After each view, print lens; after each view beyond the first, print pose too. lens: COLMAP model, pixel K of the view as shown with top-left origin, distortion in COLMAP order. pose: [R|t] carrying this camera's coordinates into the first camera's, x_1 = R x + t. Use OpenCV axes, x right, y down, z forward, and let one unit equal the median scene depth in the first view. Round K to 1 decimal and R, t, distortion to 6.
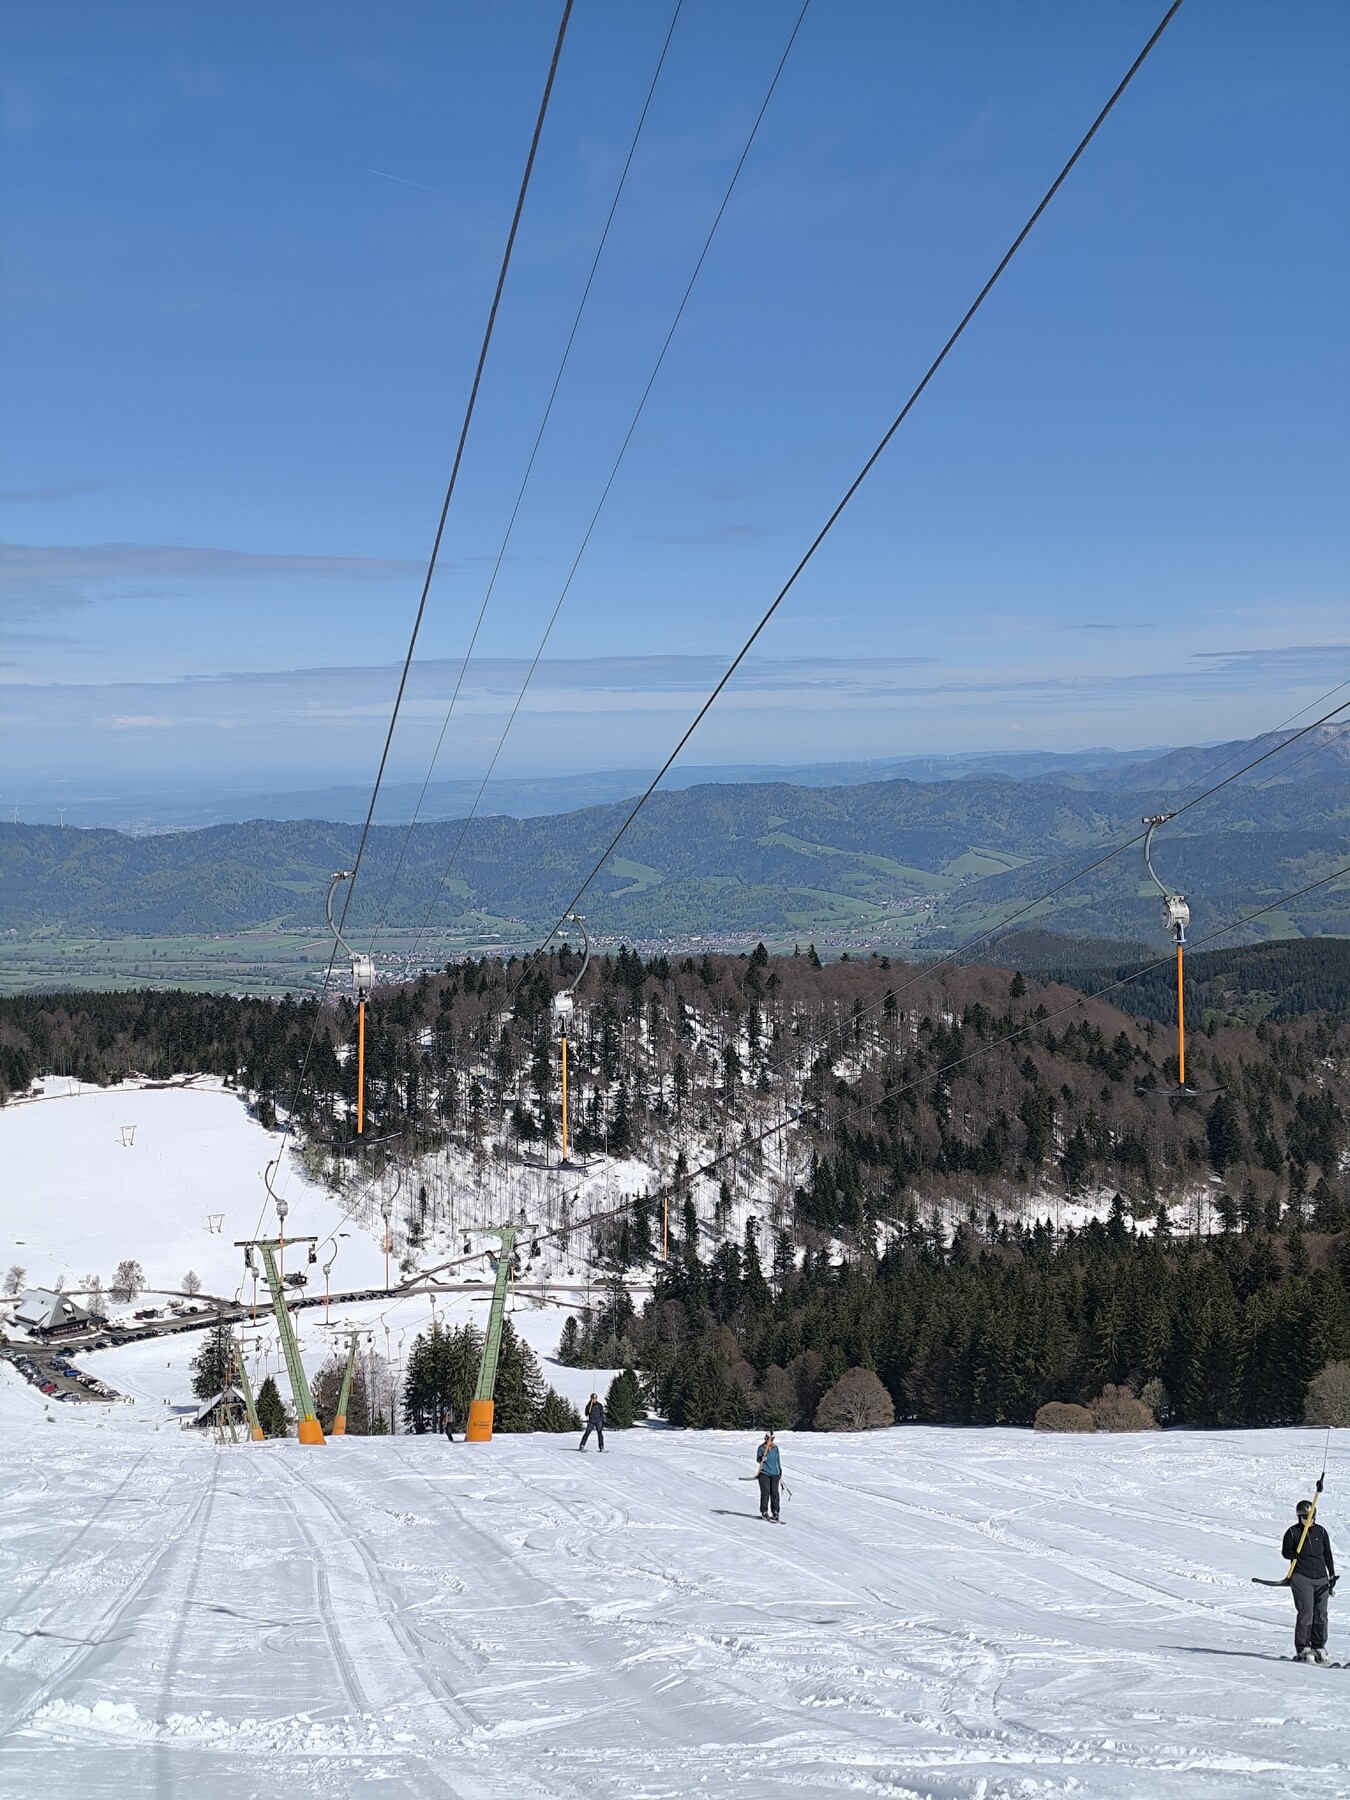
lens RADIAL K [[2451.1, 0, 679.1], [0, 2451.1, 898.2], [0, 0, 1]] dist [0.199673, 0.000000]
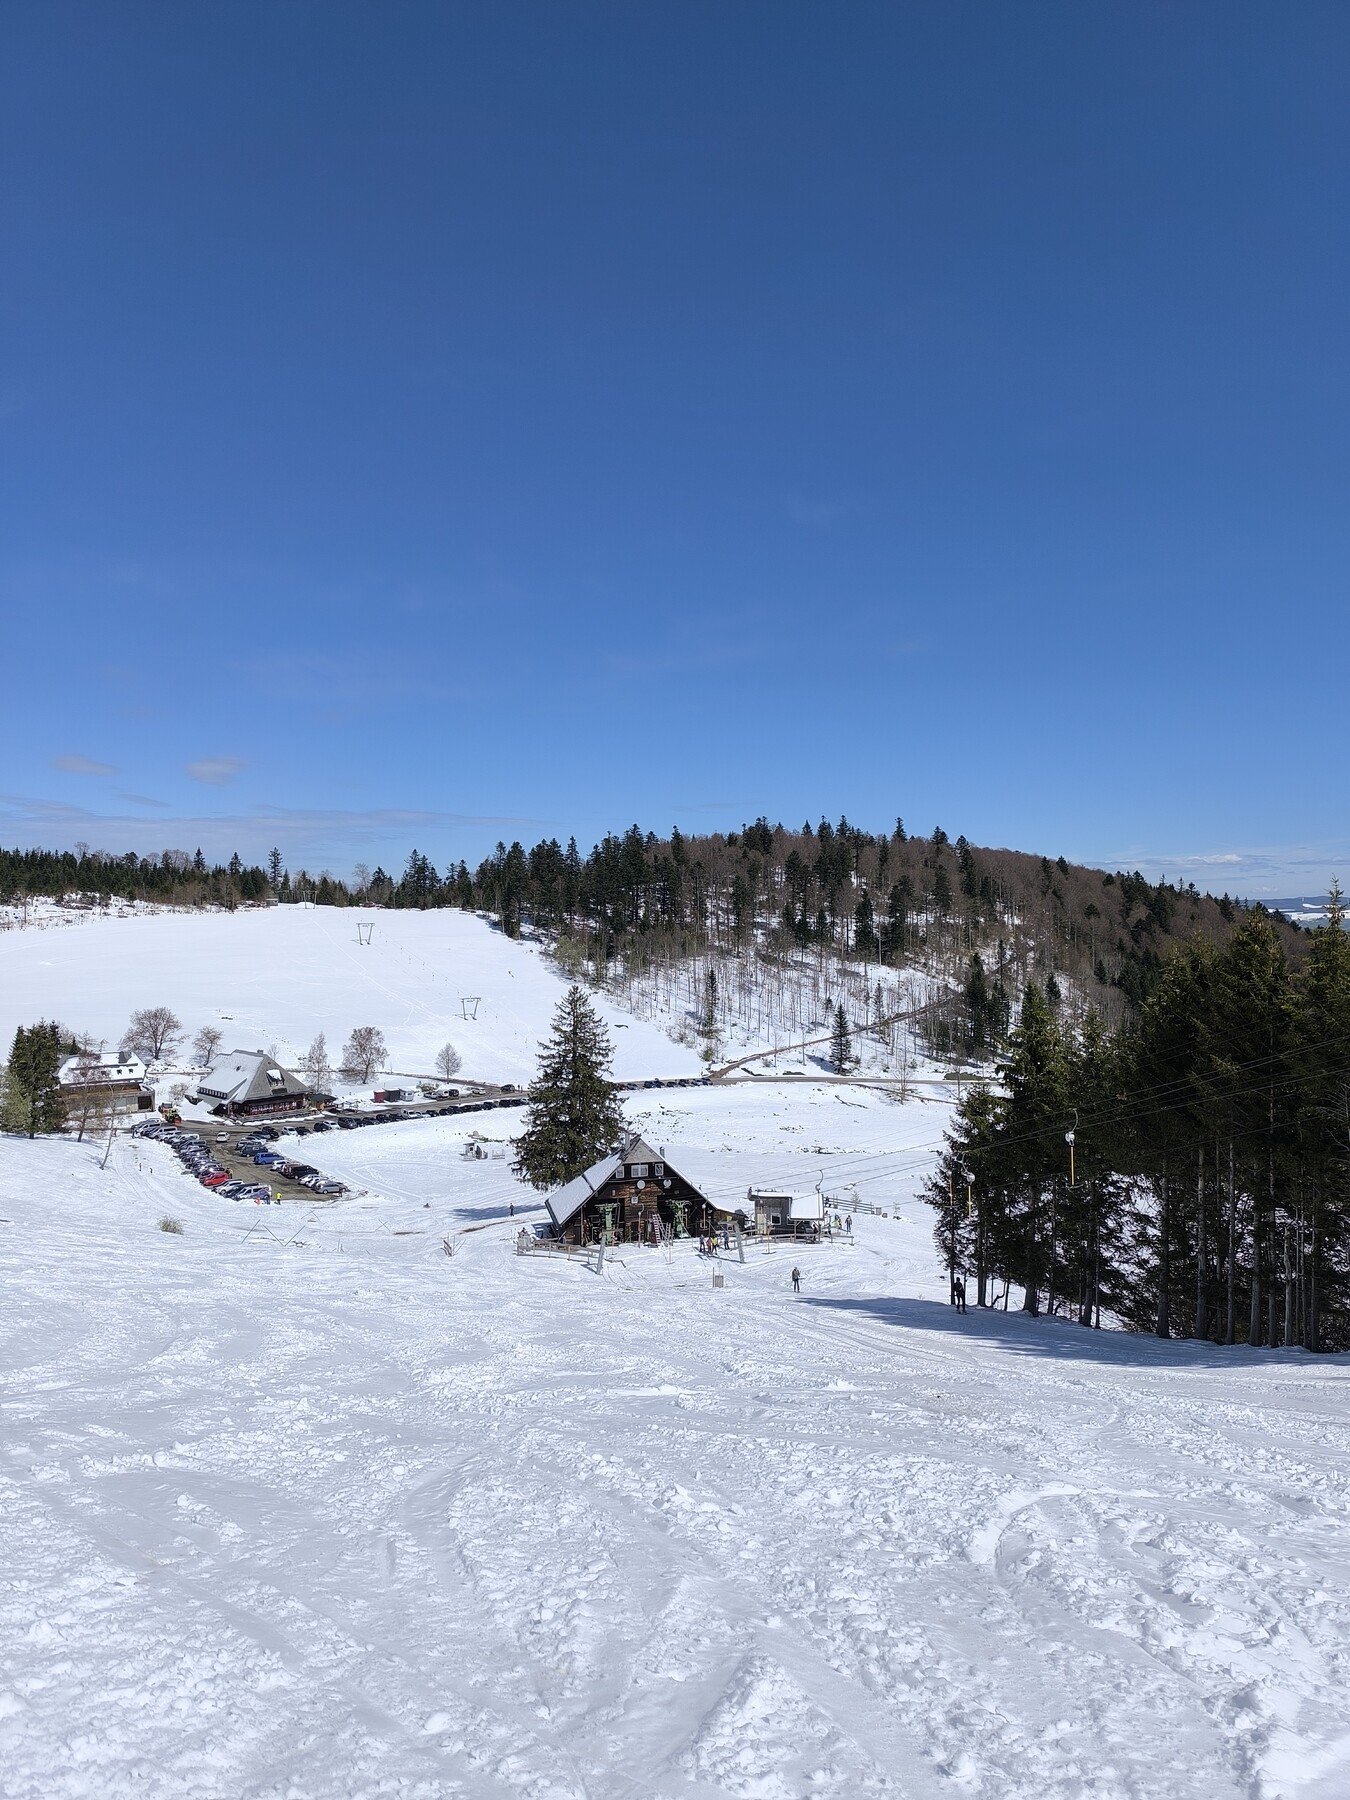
lens RADIAL K [[1080.6, 0, 669.0], [0, 1080.6, 896.9], [0, 0, 1]] dist [0.043593, -0.000245]
pose [[0.998362, 0.011162, 0.056114, -0.141146], [-0.004621, 0.993311, -0.115380, 0.135739], [-0.057026, 0.114932, 0.991735, 0.630995]]
